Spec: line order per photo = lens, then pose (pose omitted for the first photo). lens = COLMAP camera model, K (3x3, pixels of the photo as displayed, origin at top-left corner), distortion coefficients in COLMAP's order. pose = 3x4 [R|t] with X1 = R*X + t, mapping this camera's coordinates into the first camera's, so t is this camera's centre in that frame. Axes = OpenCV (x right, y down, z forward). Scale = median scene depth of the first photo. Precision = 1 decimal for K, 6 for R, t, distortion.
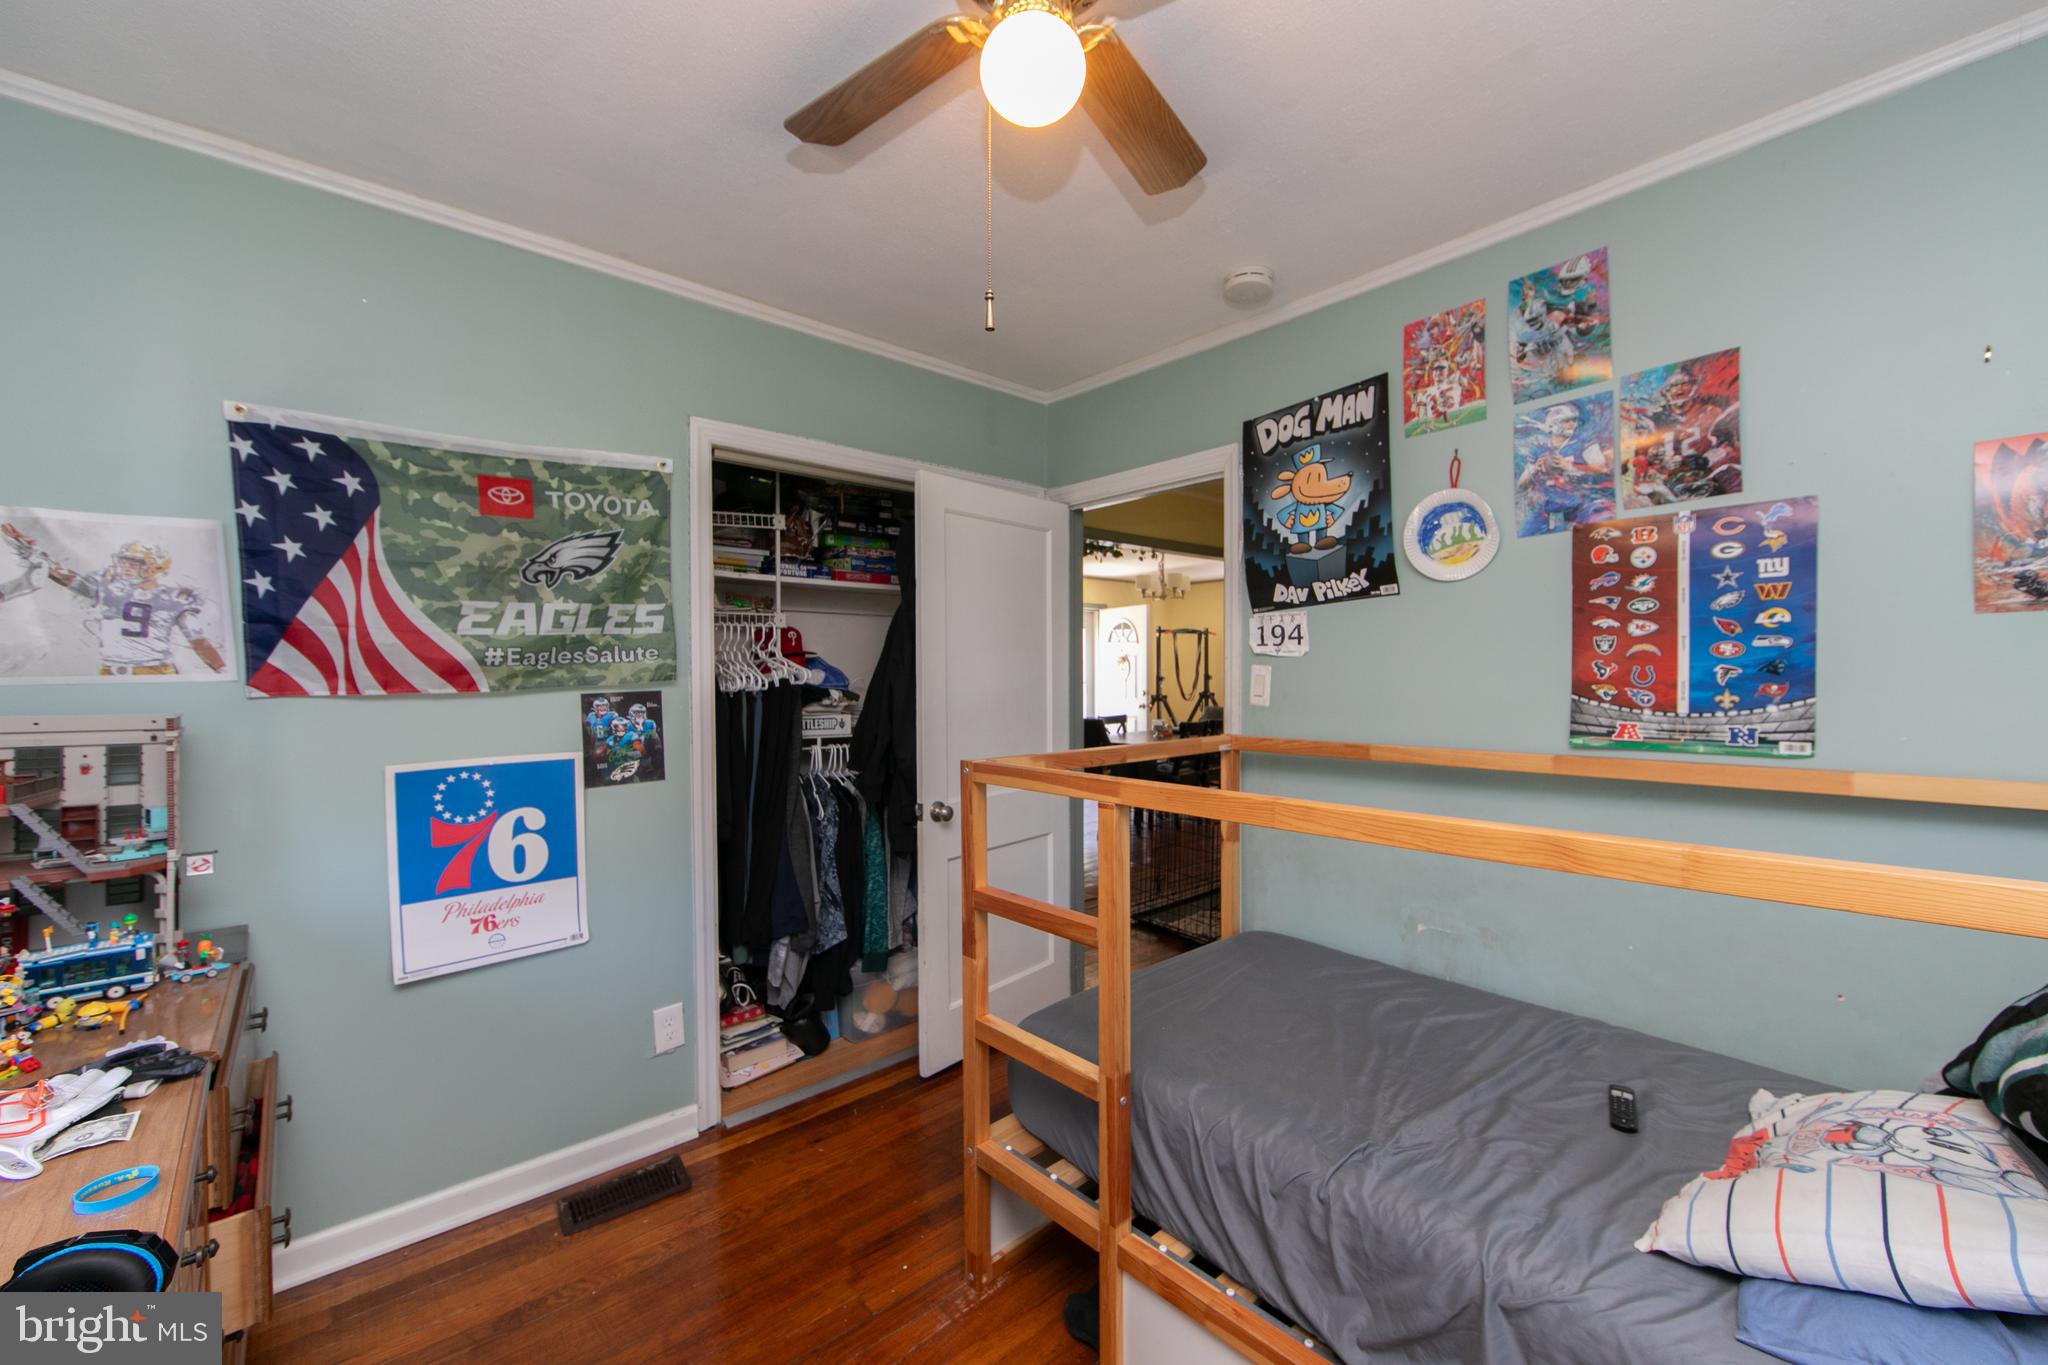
lens RADIAL K [[816.5, 0, 1030.5], [0, 816.5, 673.8], [0, 0, 1]] dist [-0.002847, -0.000409]
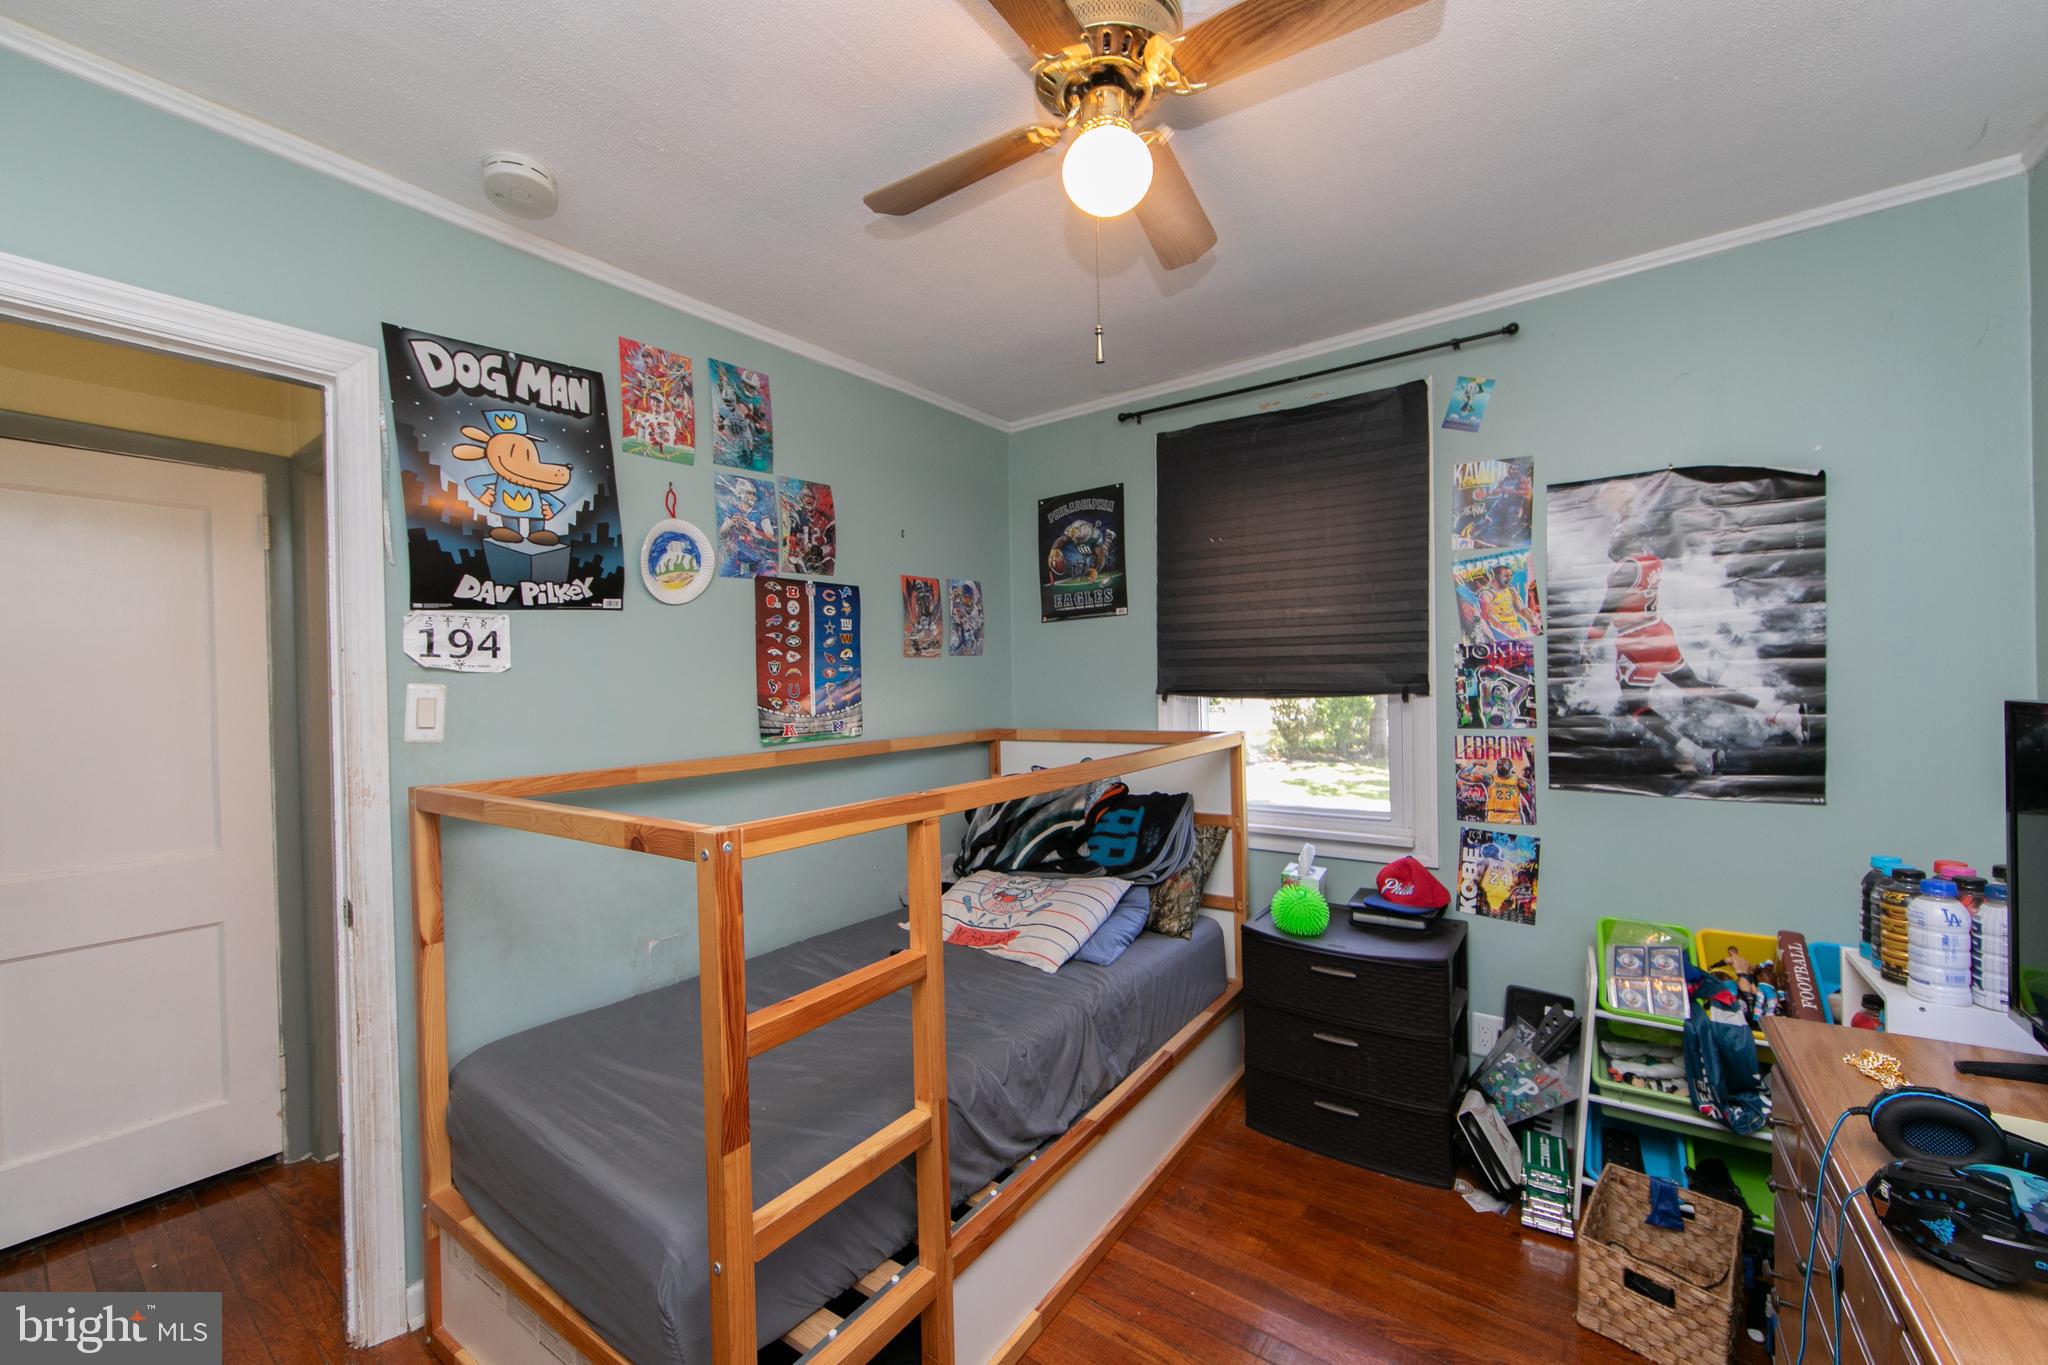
lens RADIAL K [[816.5, 0, 1030.5], [0, 816.5, 673.8], [0, 0, 1]] dist [-0.002847, -0.000409]
pose [[-0.232370, 0.017716, 0.972466, -0.624518], [0.021129, 0.999690, -0.013164, 0.001021], [-0.972398, 0.017488, -0.232673, 0.786733]]
